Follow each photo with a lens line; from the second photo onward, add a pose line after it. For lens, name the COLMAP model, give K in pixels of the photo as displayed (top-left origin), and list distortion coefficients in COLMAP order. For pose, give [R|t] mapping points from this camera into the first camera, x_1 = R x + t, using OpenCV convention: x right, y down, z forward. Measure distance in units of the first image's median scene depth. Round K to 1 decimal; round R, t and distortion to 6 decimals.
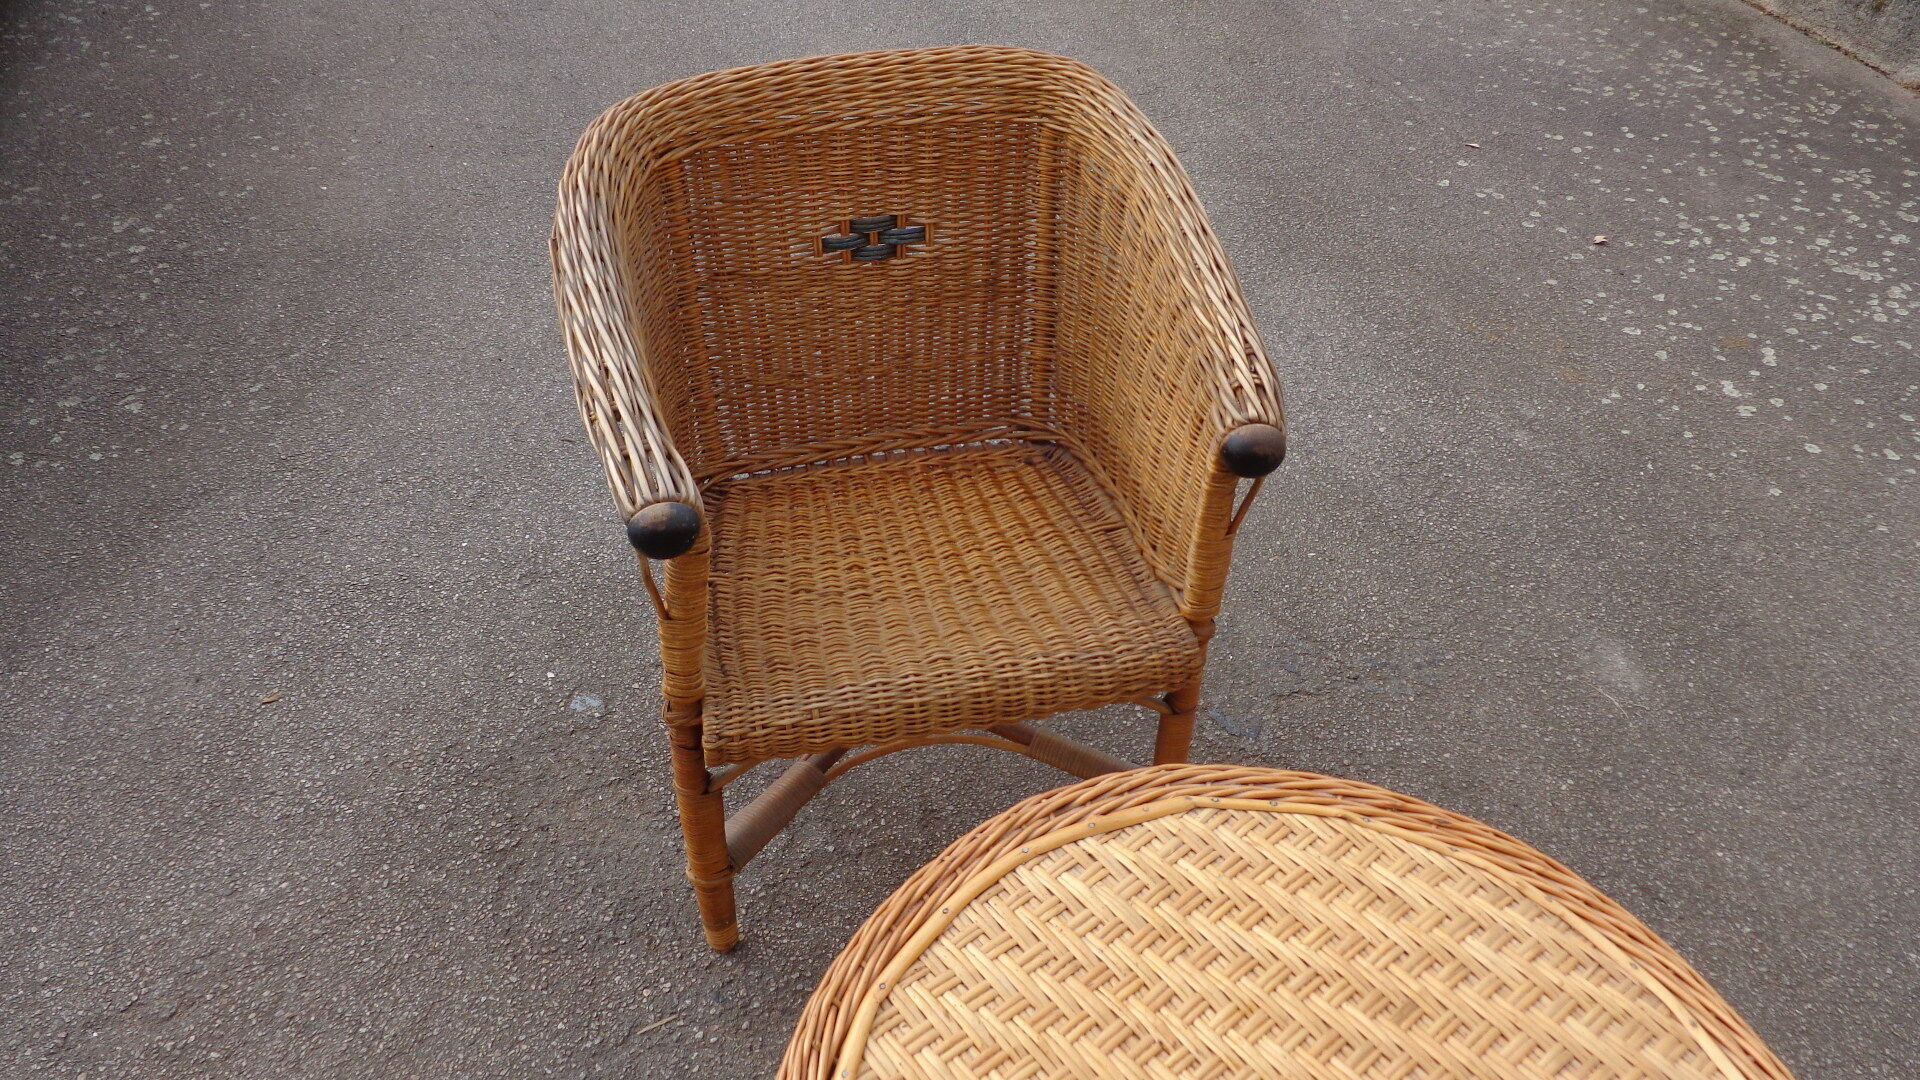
lens RADIAL K [[1424.5, 0, 957.2], [0, 1424.5, 540.0], [0, 0, 1]] dist [-0.005559, -0.004502]
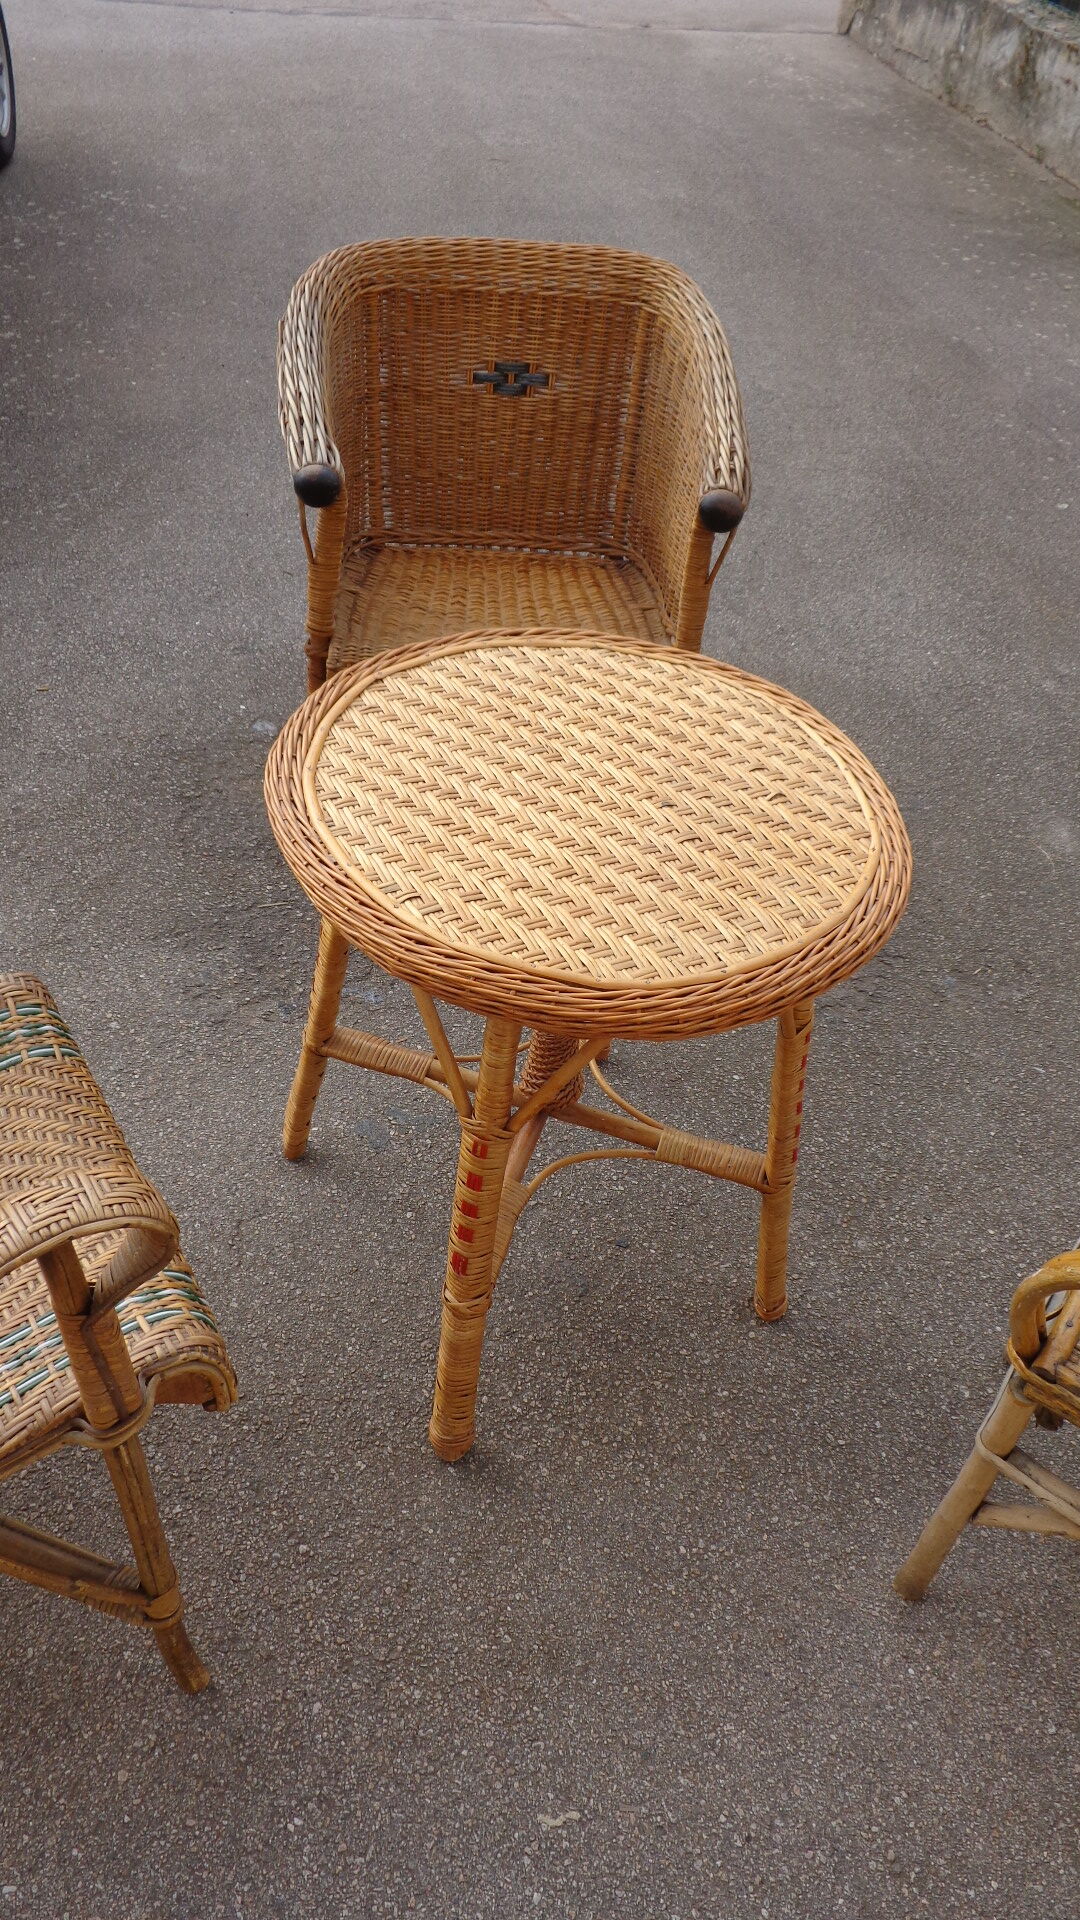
lens RADIAL K [[1424.5, 0, 549.9], [0, 1424.5, 960.3], [0, 0, 1]] dist [-0.005559, -0.004502]
pose [[0.983008, 0.159676, -0.090549, 0.199438], [-0.158489, 0.987154, 0.020193, 0.322125], [0.092611, -0.005498, 0.995687, -0.392733]]
